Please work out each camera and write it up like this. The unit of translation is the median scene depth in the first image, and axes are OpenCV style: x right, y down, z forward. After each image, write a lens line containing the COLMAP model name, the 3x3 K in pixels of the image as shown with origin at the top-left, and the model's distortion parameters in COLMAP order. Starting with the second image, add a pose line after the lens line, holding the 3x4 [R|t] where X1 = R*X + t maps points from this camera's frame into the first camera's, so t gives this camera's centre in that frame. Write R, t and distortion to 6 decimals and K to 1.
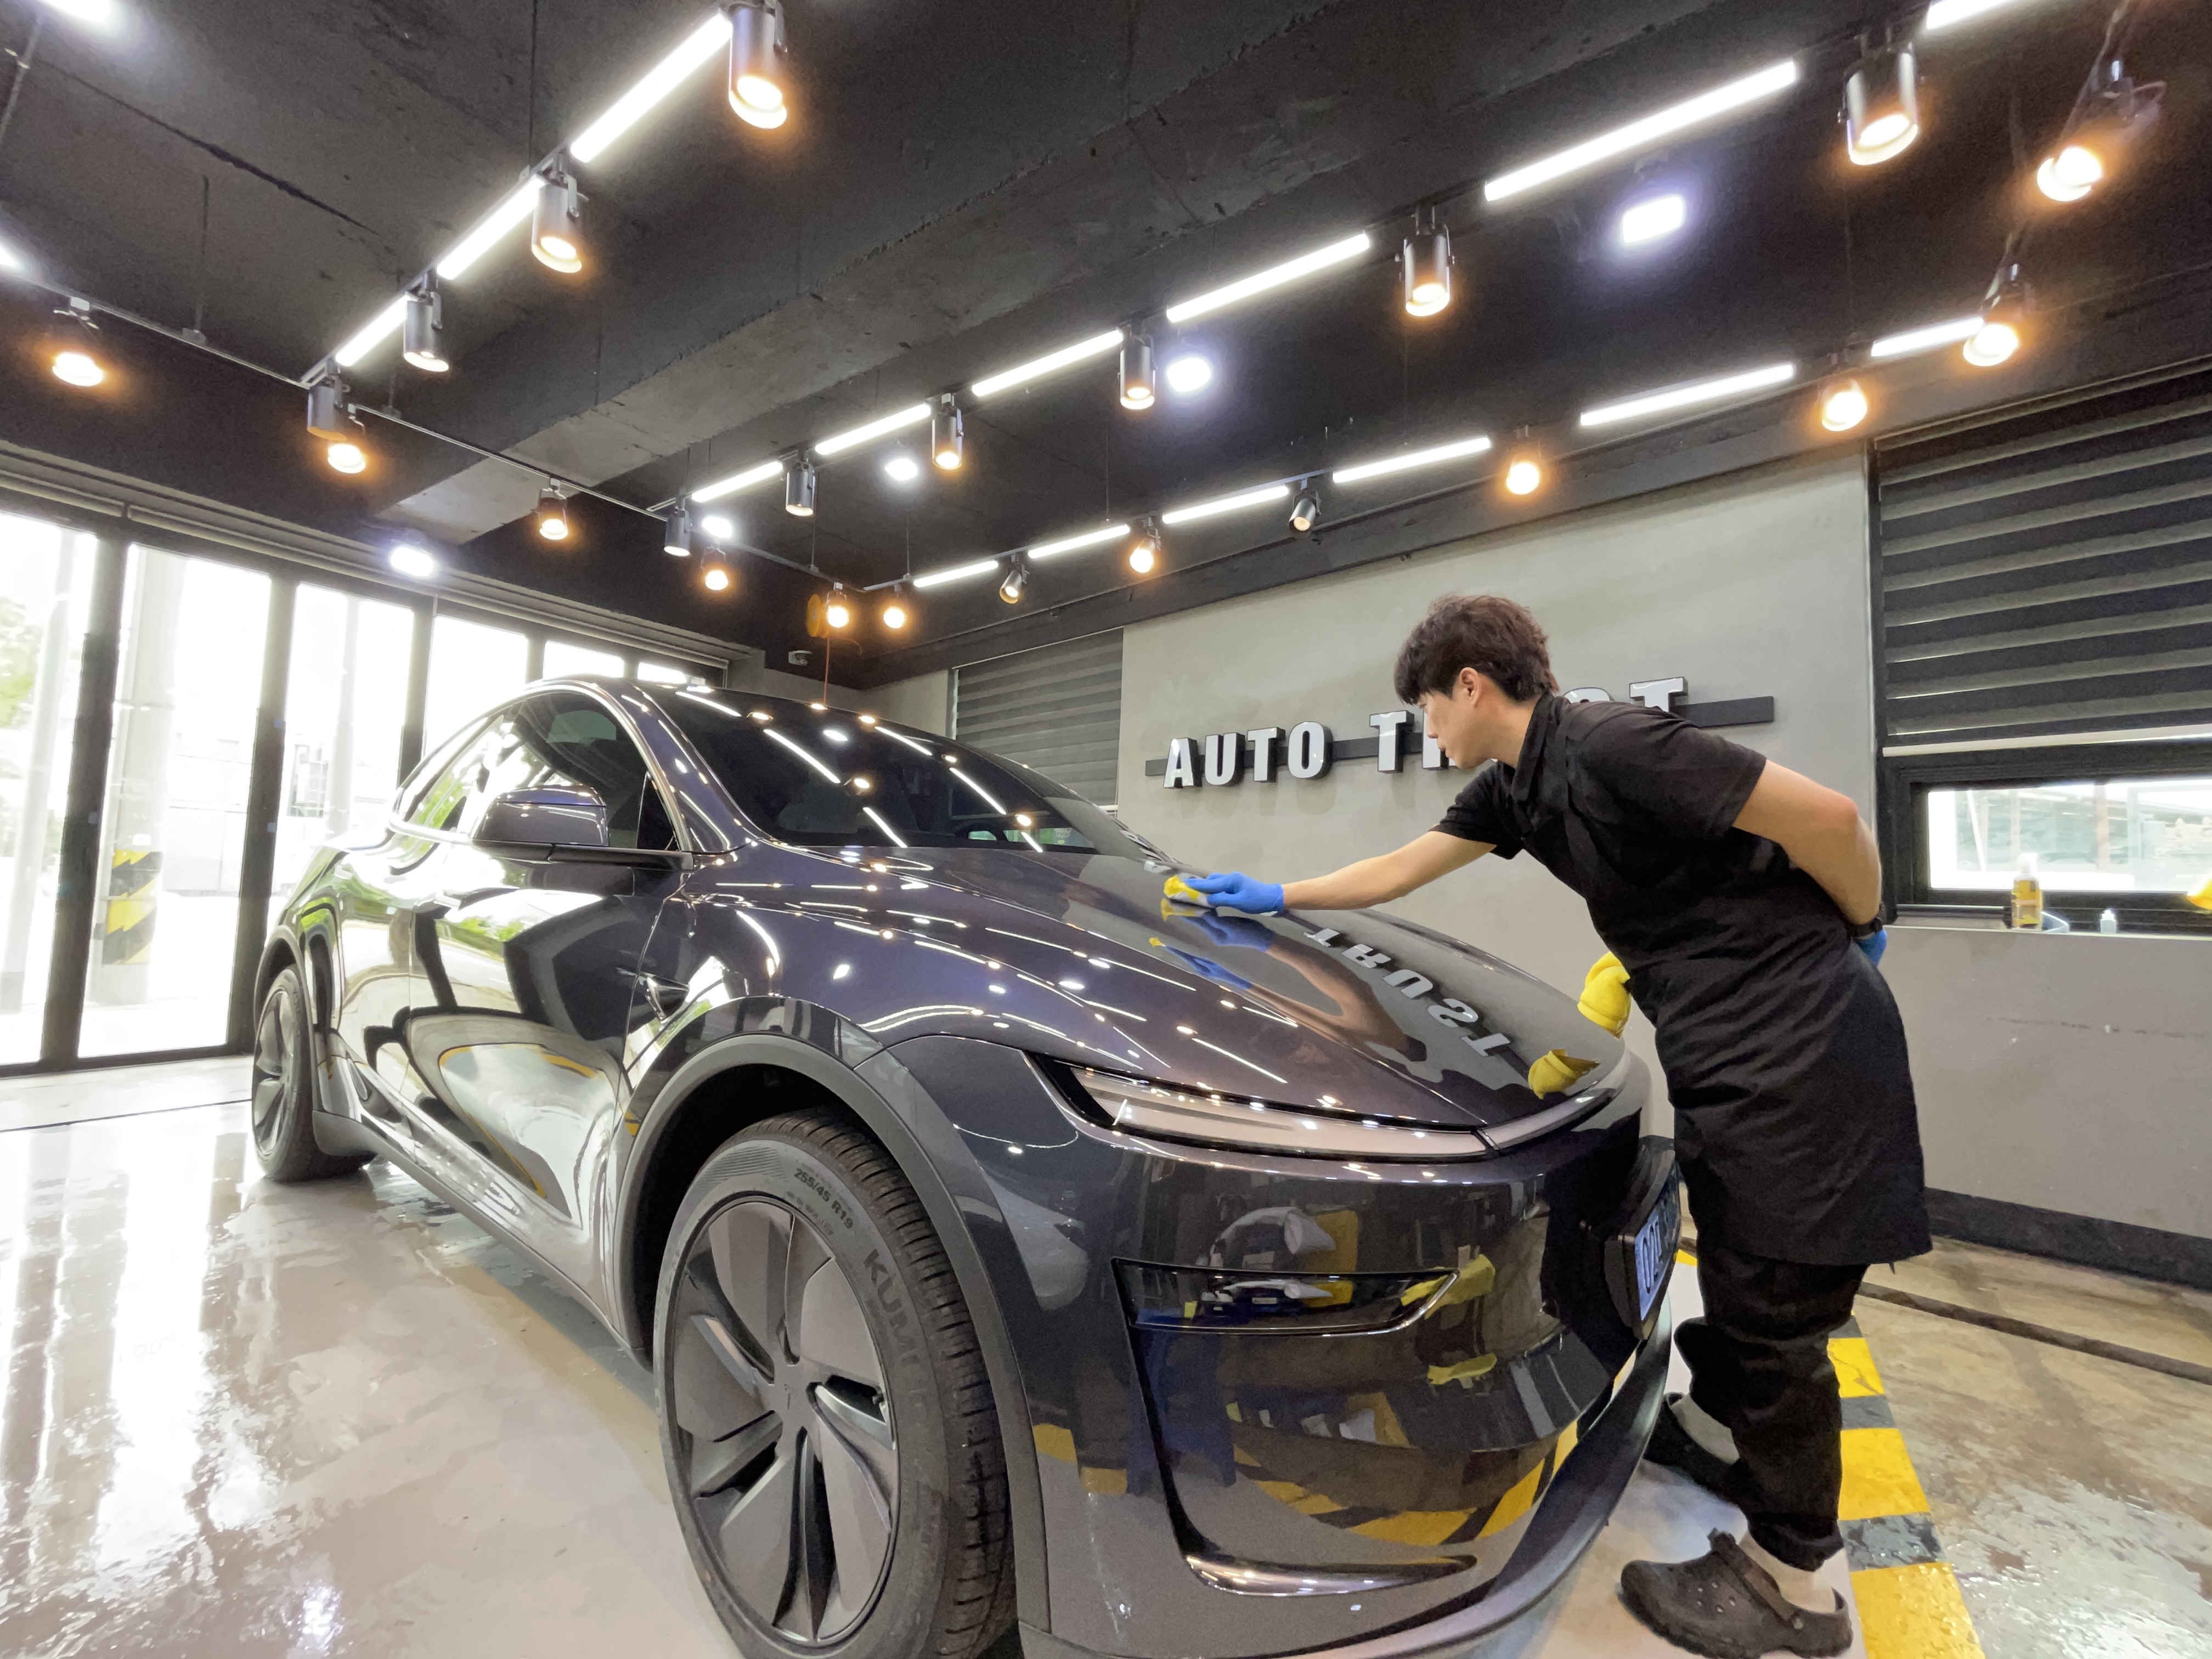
lens RADIAL K [[897.1, 0, 1109.1], [0, 897.1, 827.8], [0, 0, 1]] dist [-0.000280, -0.000992]
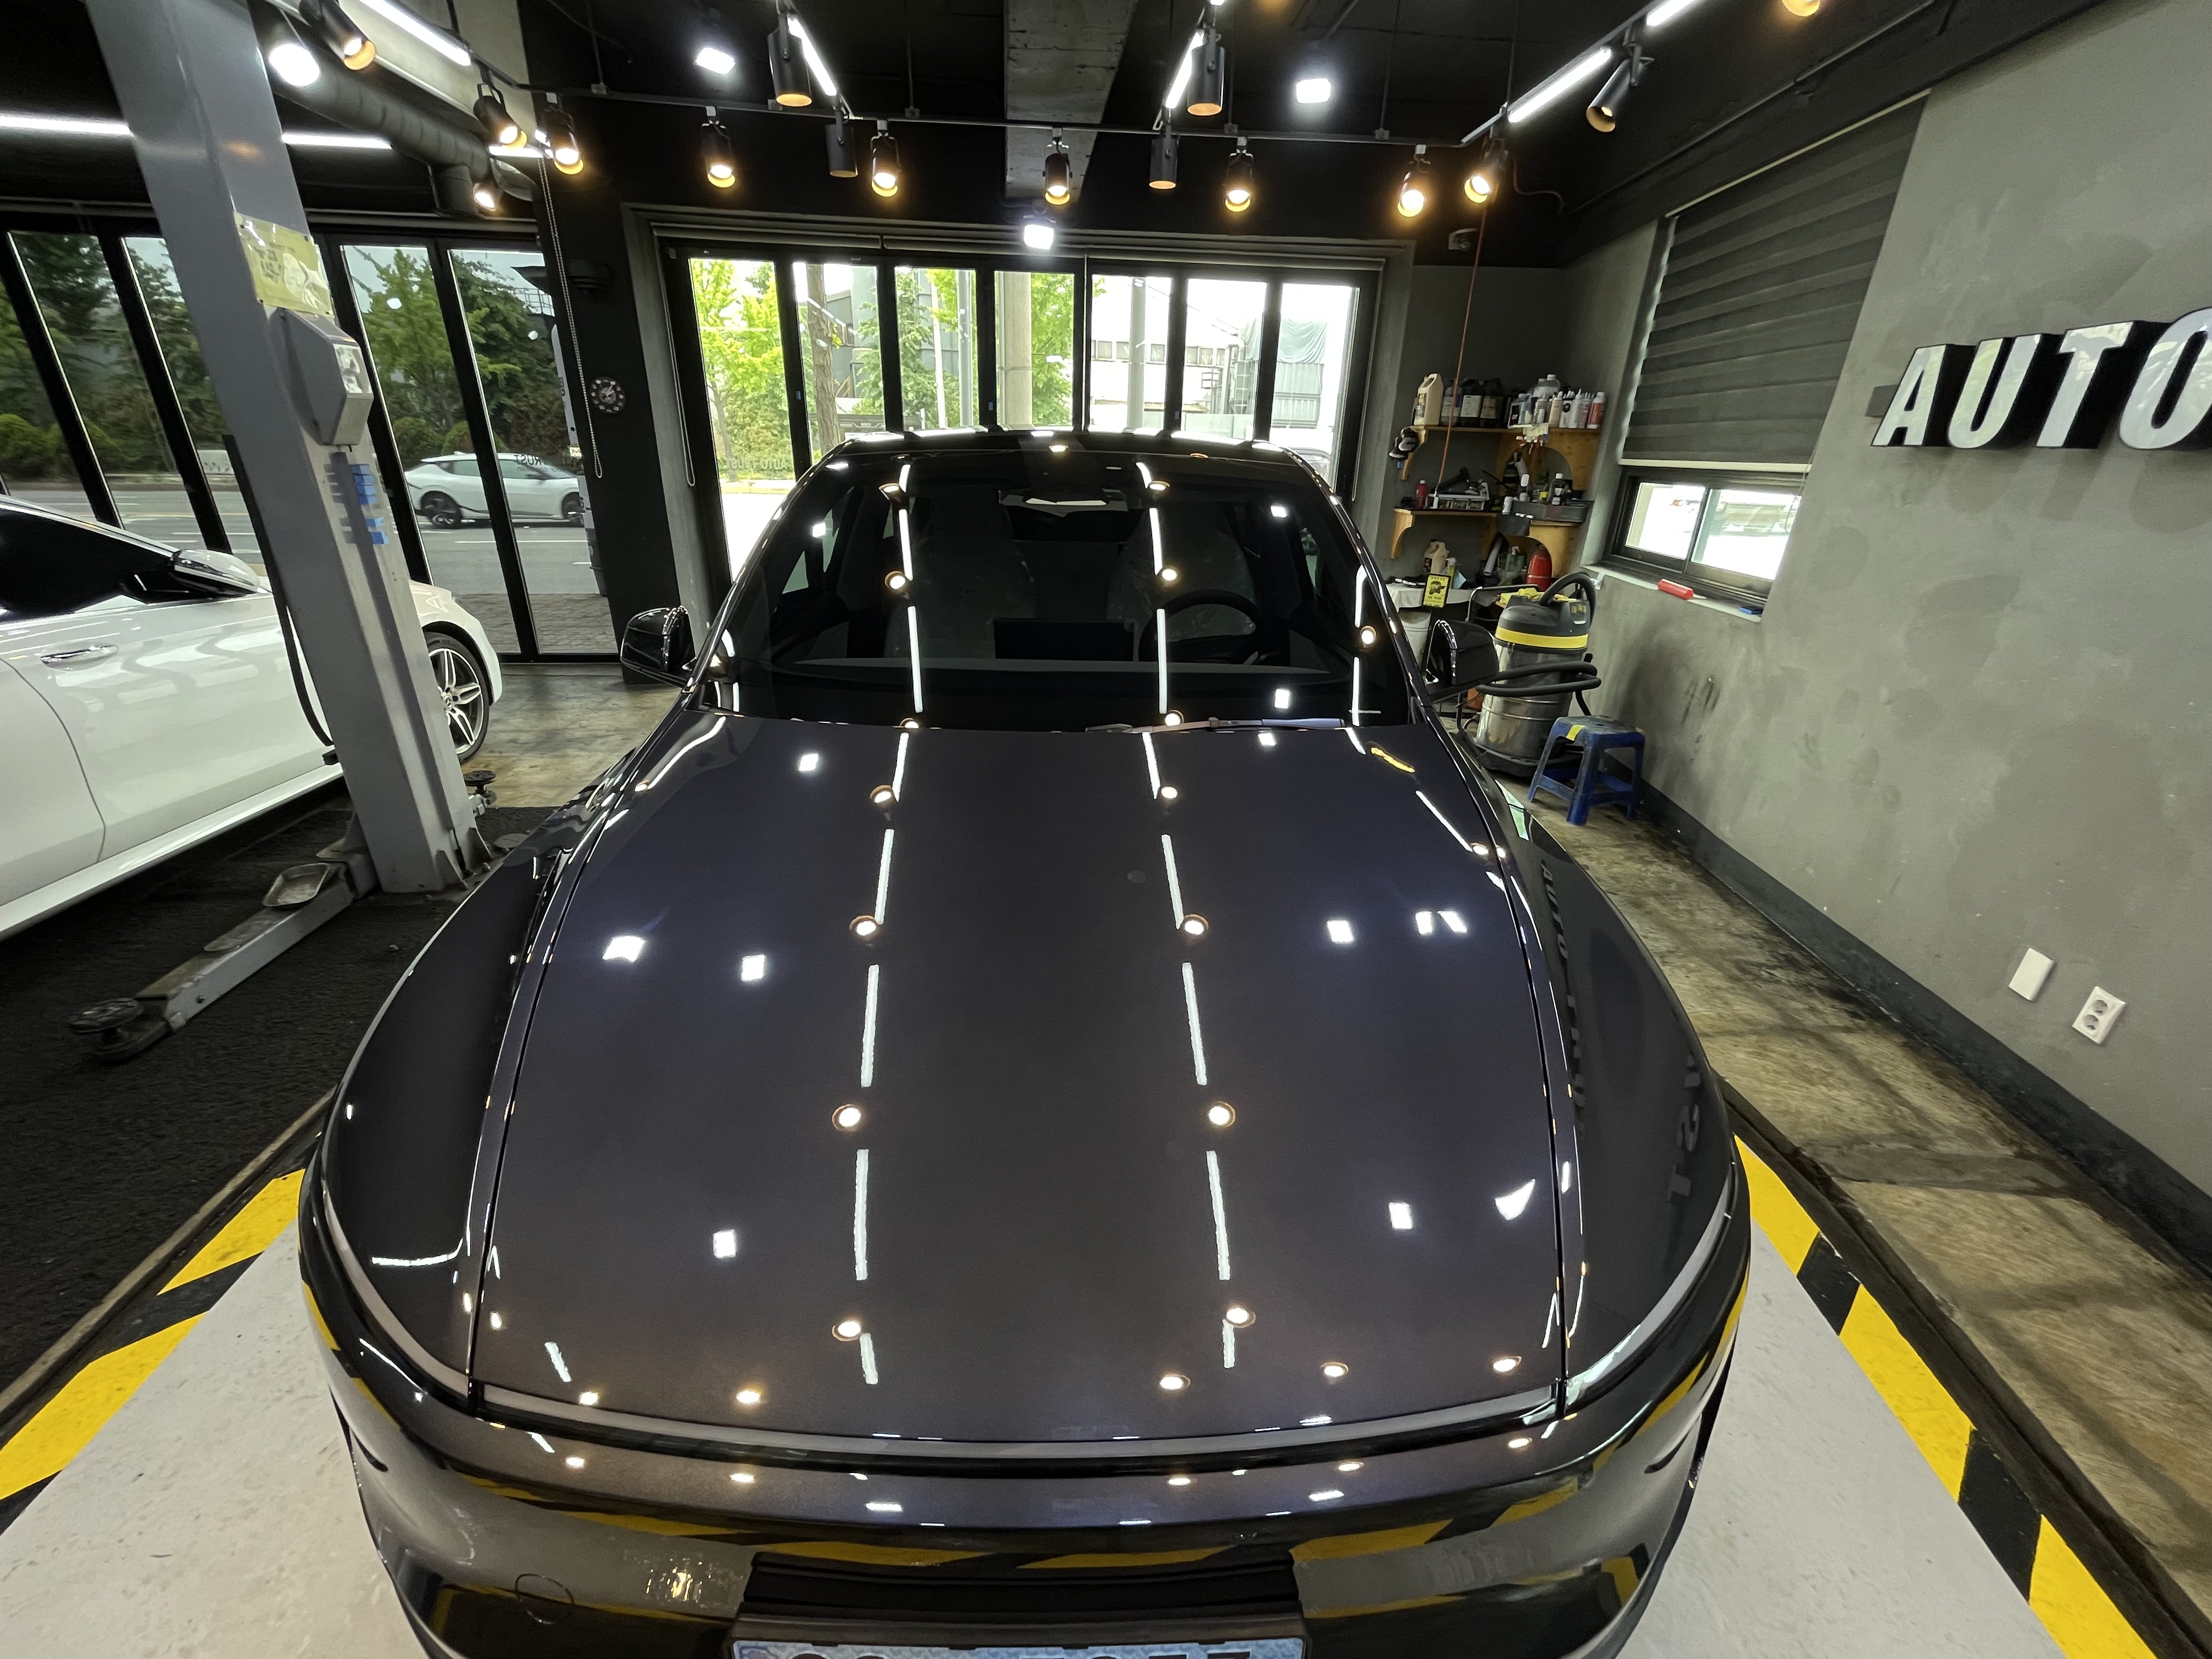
lens RADIAL K [[897.1, 0, 1109.1], [0, 897.1, 827.8], [0, 0, 1]] dist [-0.000280, -0.000992]
pose [[0.620198, 0.294053, -0.727247, 0.502205], [0.054445, 0.908712, 0.413857, -0.175638], [0.782554, -0.296268, 0.547571, 0.502877]]
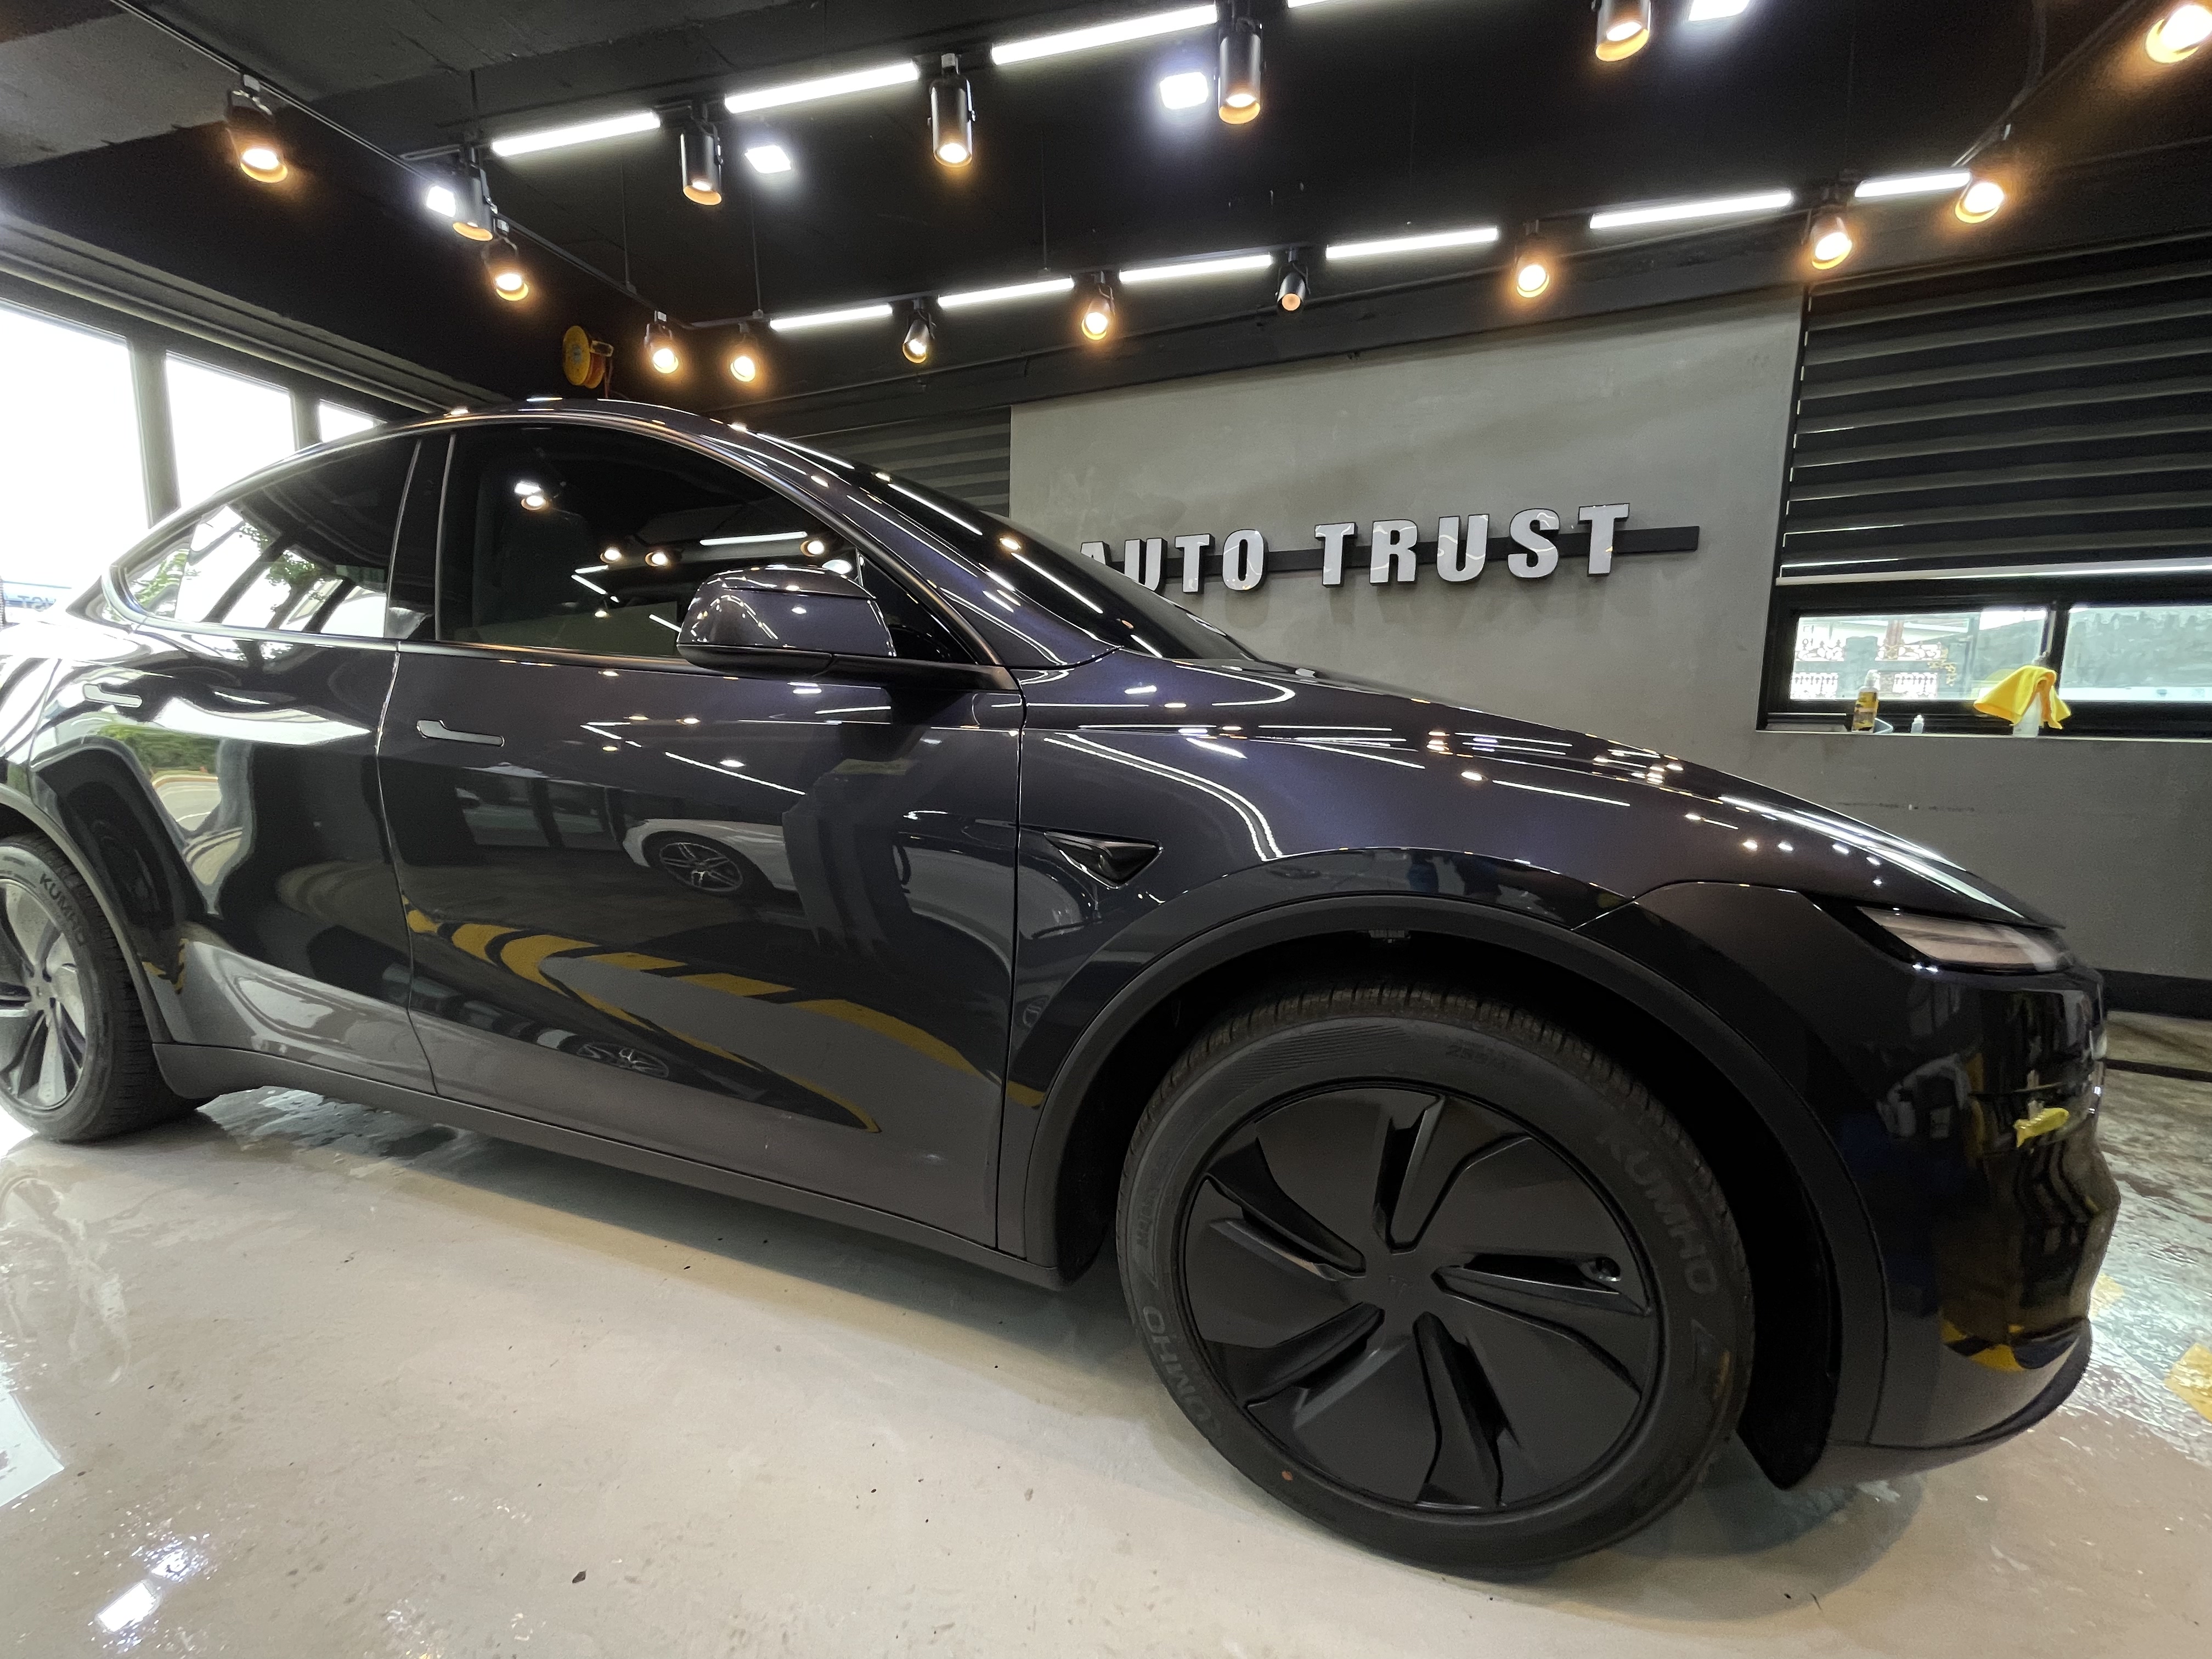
lens RADIAL K [[897.1, 0, 1109.1], [0, 897.1, 827.8], [0, 0, 1]] dist [-0.000280, -0.000992]
pose [[0.949666, -0.053314, 0.308695, -0.417902], [-0.010266, 0.979586, 0.200764, 0.005225], [-0.313097, -0.193828, 0.929732, 0.163777]]
